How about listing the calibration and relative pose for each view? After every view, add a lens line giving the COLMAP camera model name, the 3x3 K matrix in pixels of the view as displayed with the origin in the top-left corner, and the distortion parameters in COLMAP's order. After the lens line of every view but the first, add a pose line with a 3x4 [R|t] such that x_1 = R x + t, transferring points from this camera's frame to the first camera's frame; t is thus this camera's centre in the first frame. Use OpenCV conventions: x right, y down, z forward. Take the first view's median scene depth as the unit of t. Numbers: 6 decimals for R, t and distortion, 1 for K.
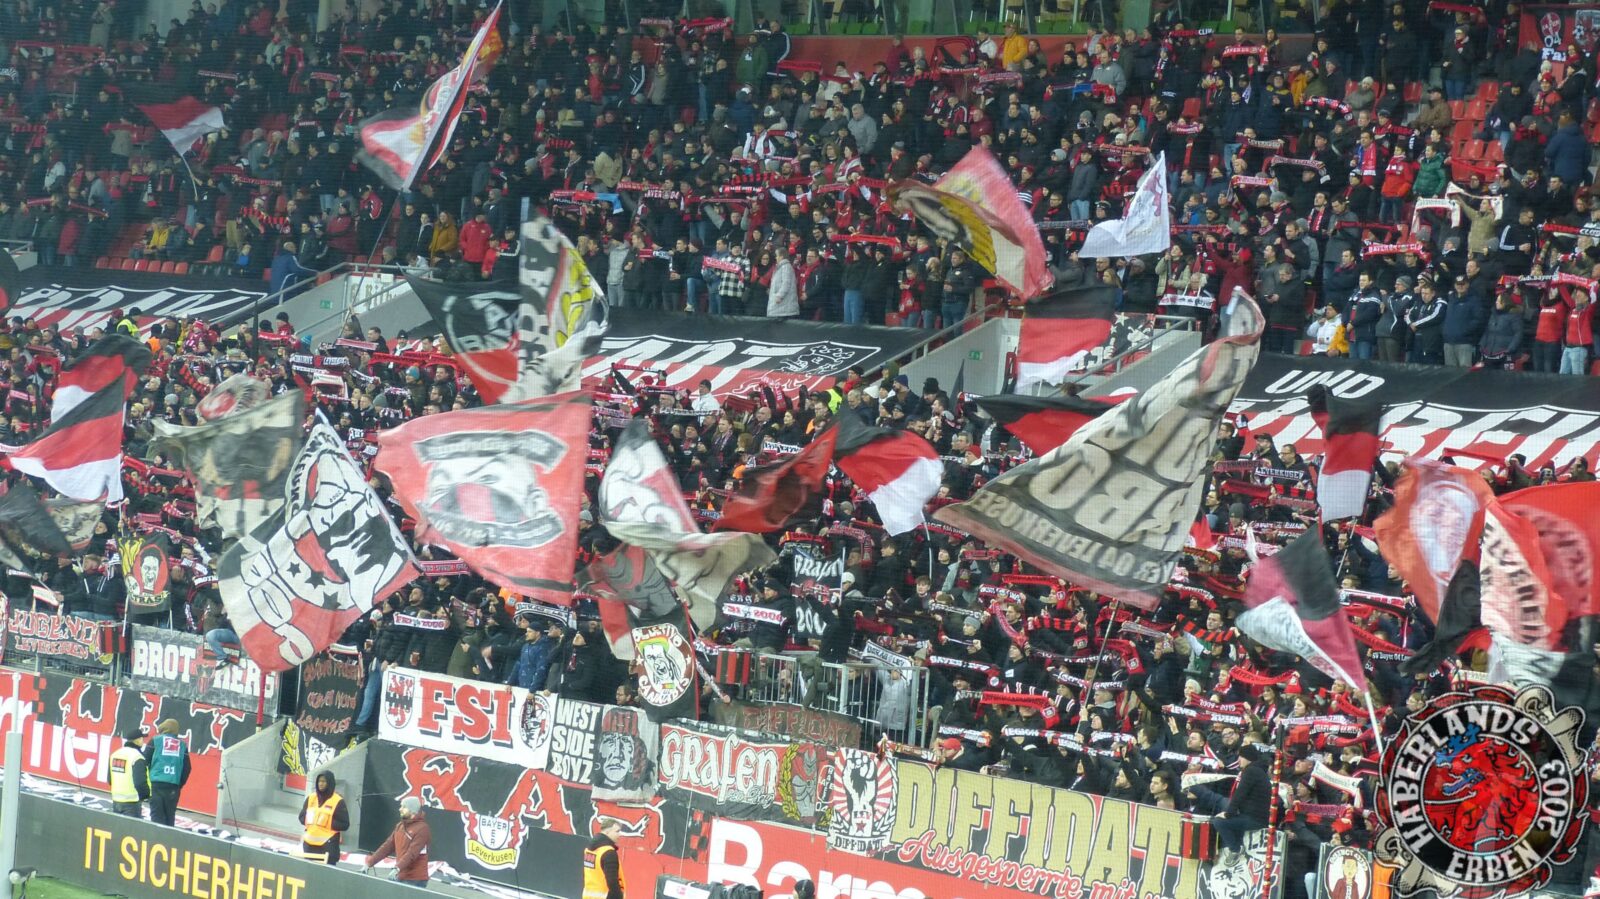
lens RADIAL K [[4674.5, 0, 791.4], [0, 4674.5, 459.3], [0, 0, 1]] dist [0.145149, 0.735509]
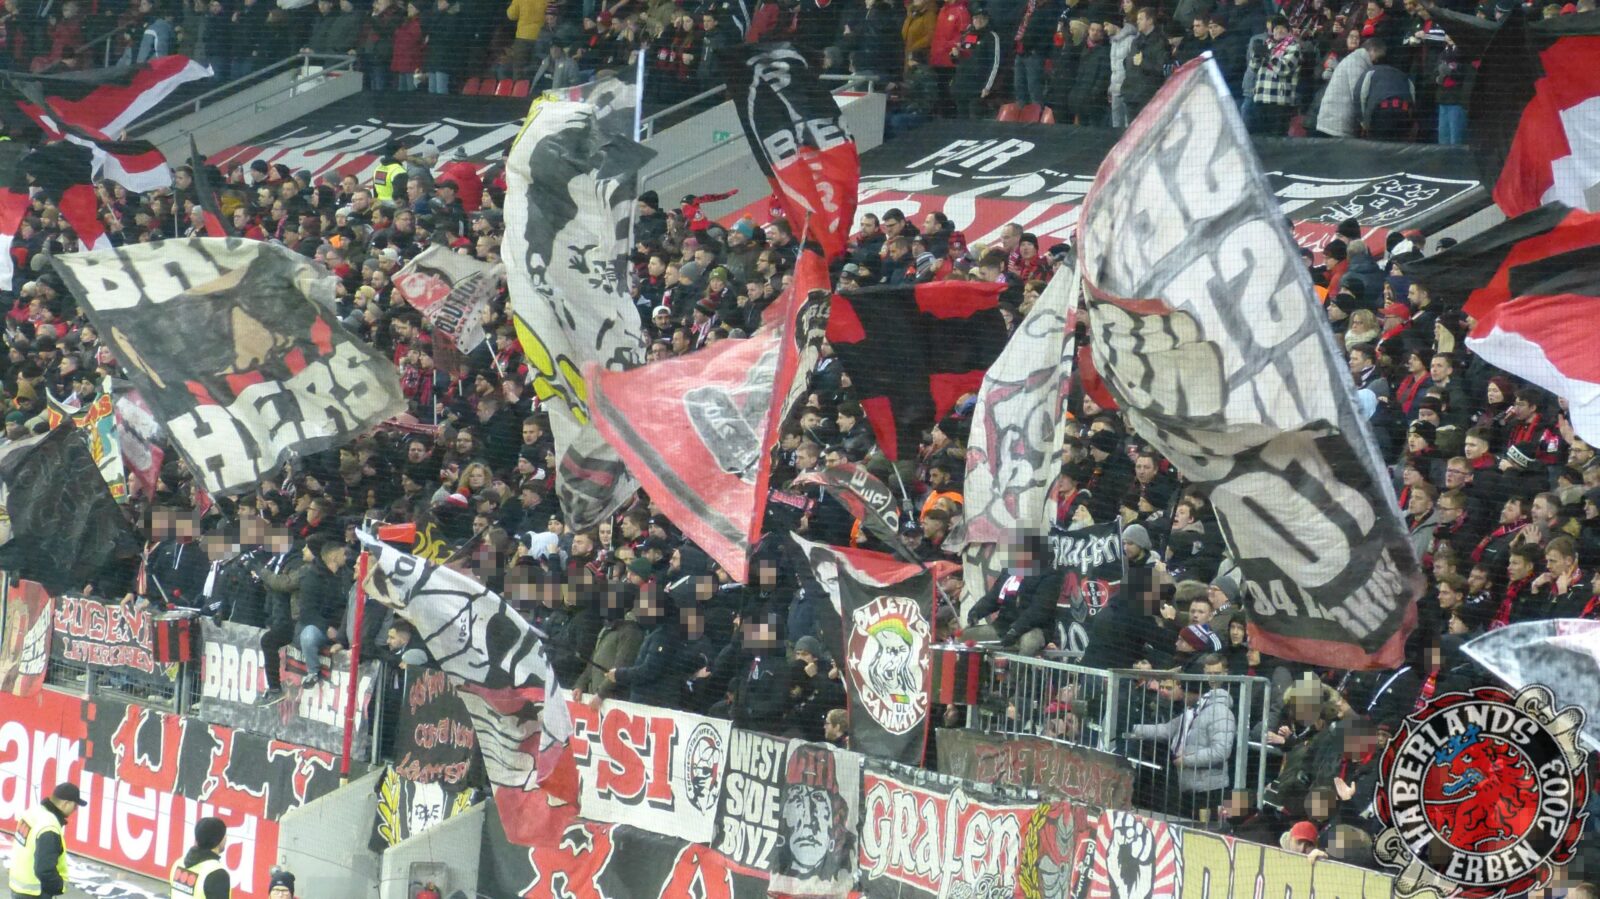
lens RADIAL K [[6843.0, 0, 729.2], [0, 6843.0, 448.0], [0, 0, 1]] dist [0.037310, 0.228664]
pose [[0.981499, -0.000810, -0.191463, 0.118365], [0.000702, 1.000000, -0.000632, 0.014634], [0.191464, 0.000486, 0.981500, 0.122037]]
